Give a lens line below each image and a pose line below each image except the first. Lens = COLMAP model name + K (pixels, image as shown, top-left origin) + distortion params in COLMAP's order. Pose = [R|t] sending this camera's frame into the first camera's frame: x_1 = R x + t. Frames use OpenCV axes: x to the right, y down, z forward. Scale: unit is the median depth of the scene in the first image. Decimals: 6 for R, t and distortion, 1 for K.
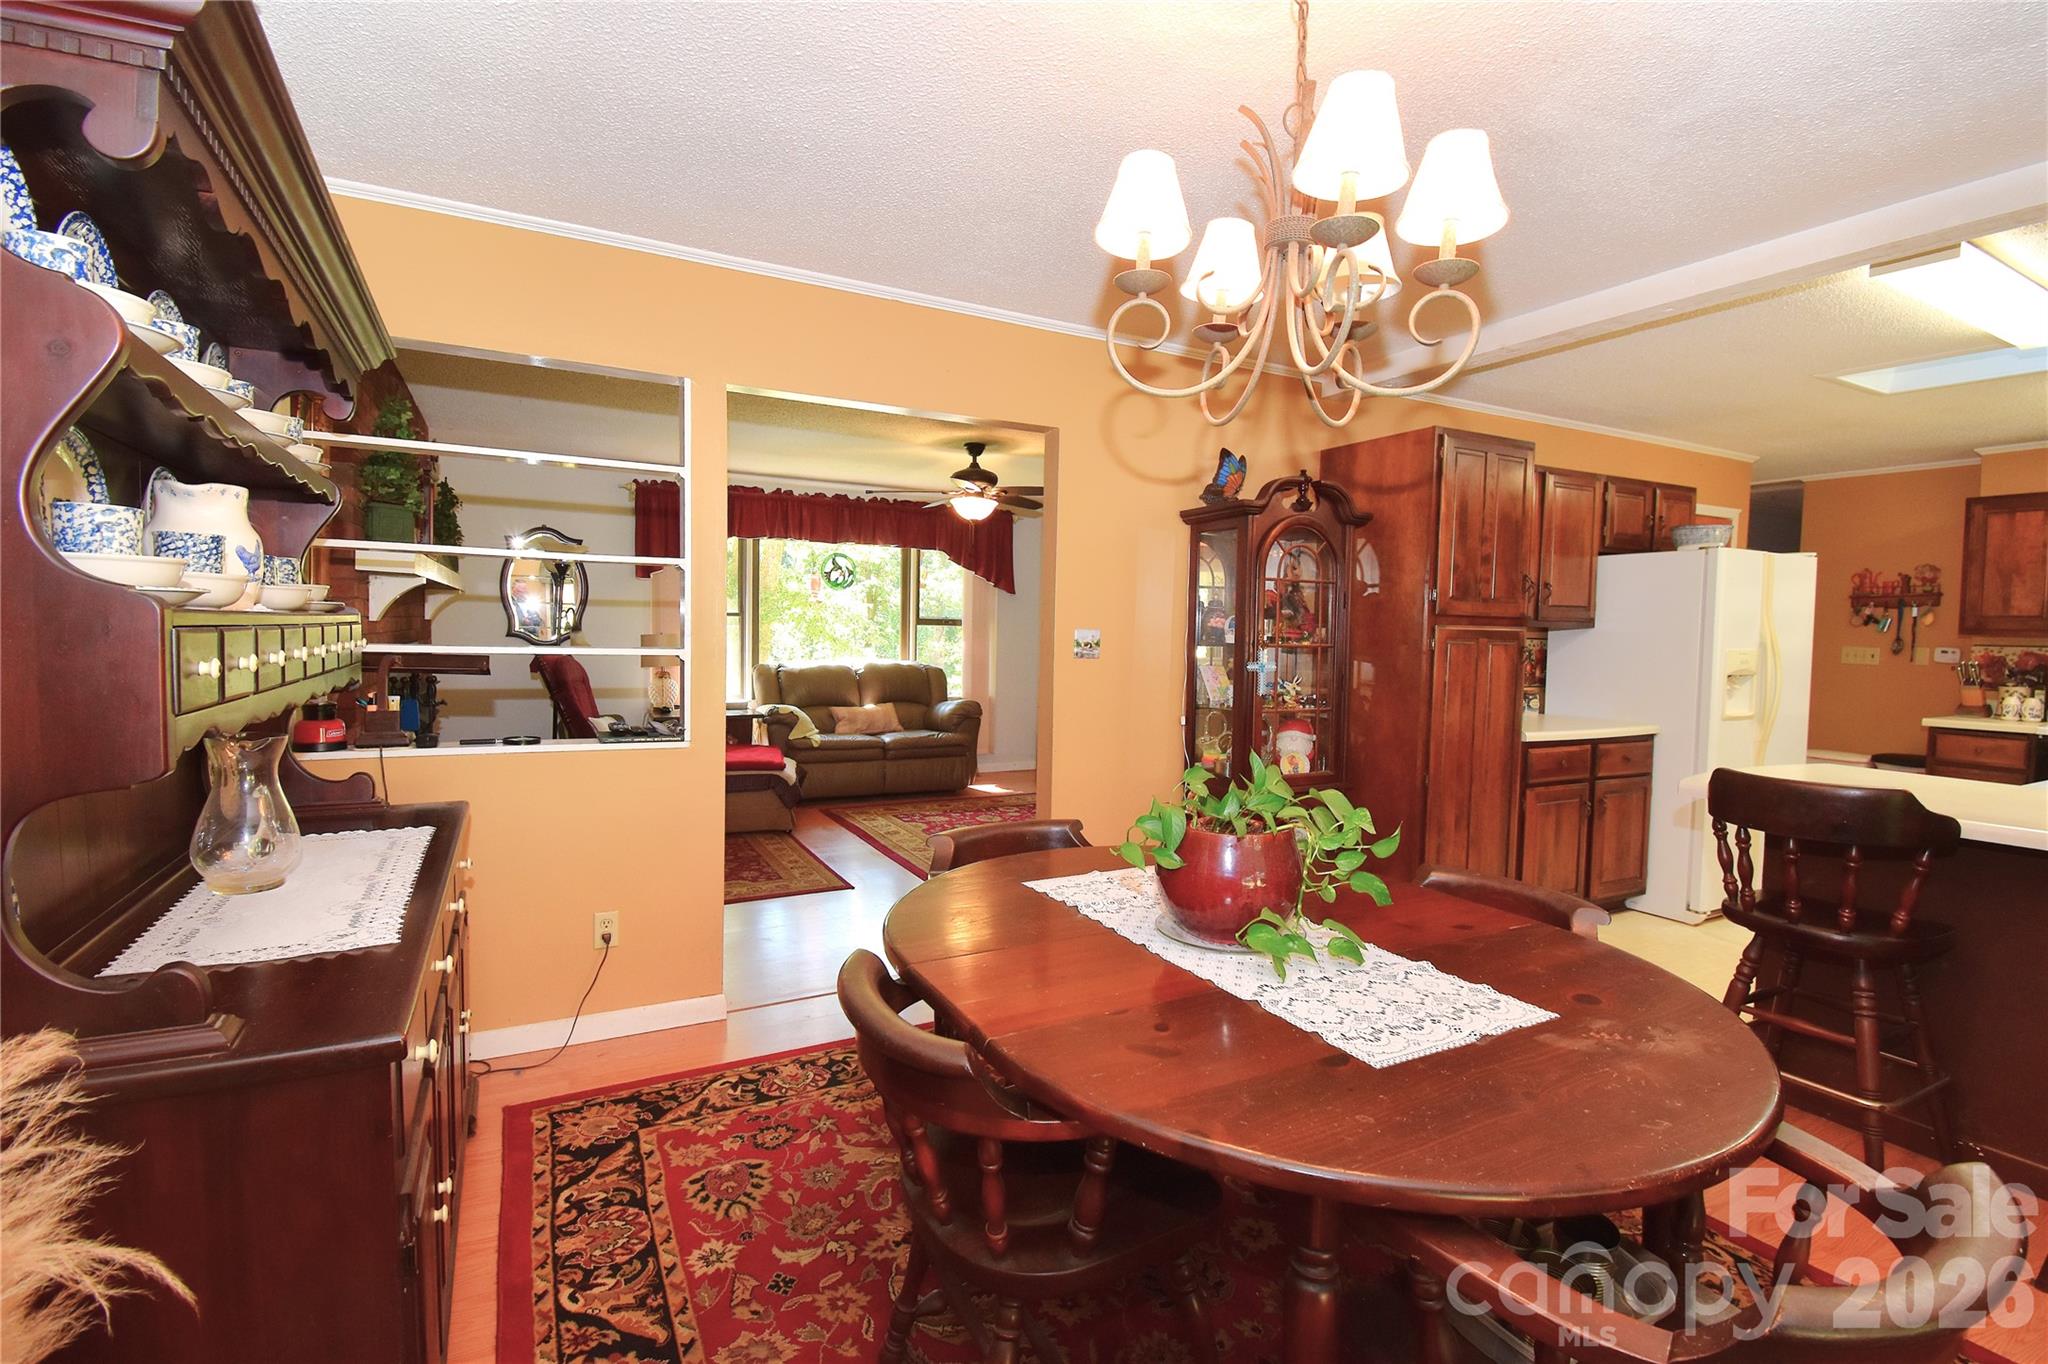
lens RADIAL K [[898.3, 0, 1027.5], [0, 898.3, 703.8], [0, 0, 1]] dist [0.000001, -0.000069]
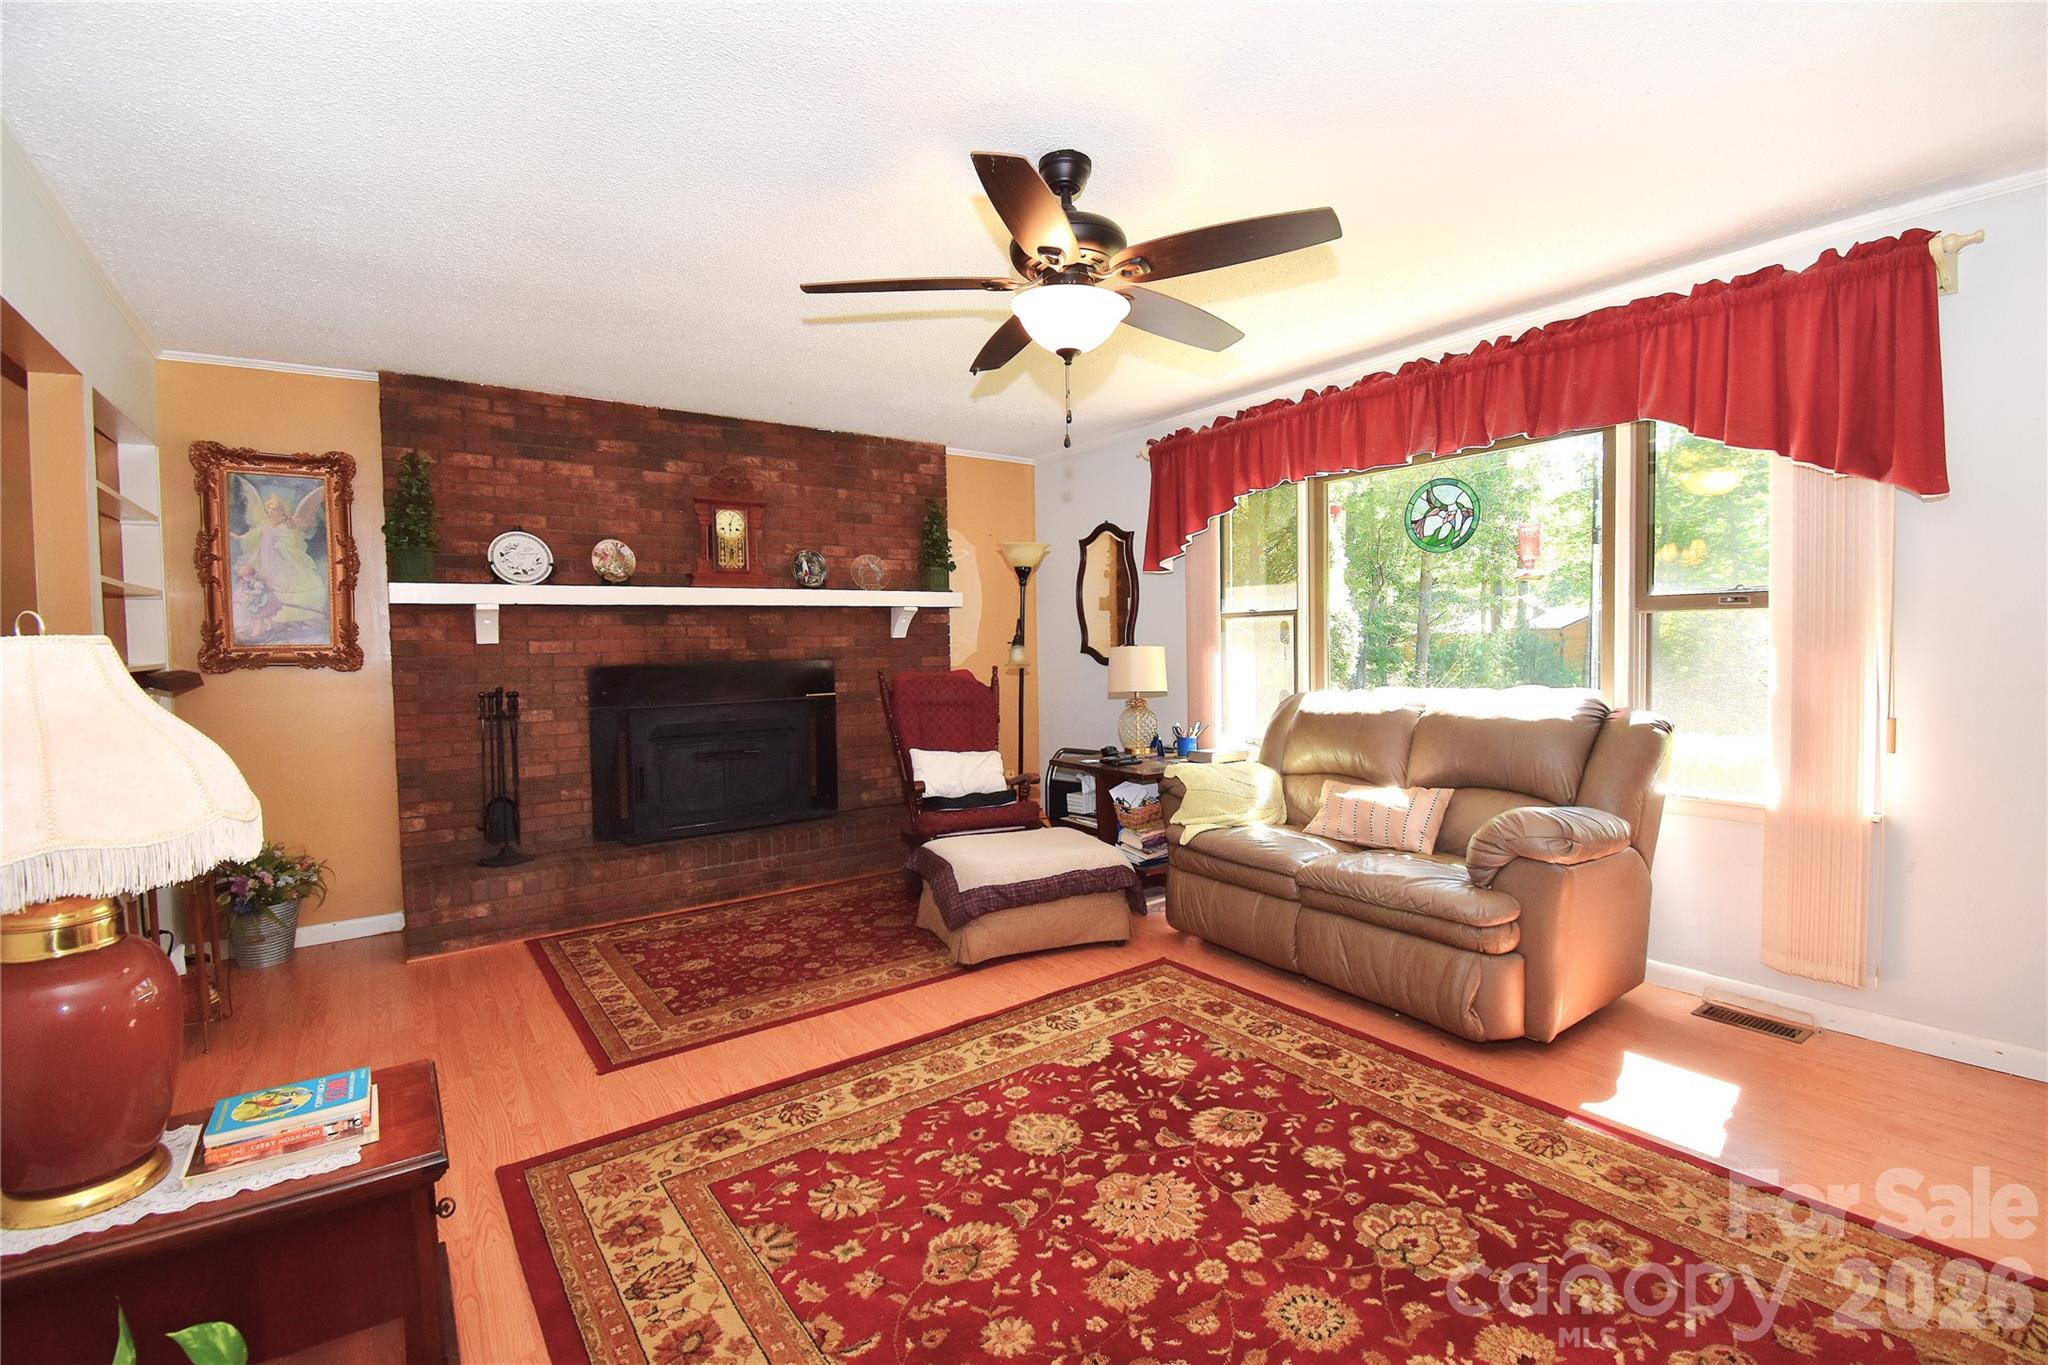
lens RADIAL K [[908.8, 0, 1024.0], [0, 908.8, 682.5], [0, 0, 1]] dist [-0.001571, -0.000513]
pose [[0.112160, 0.021286, -0.993462, 0.265150], [-0.058615, 0.998171, 0.014769, -0.049440], [0.991960, 0.056576, 0.113203, 0.724332]]
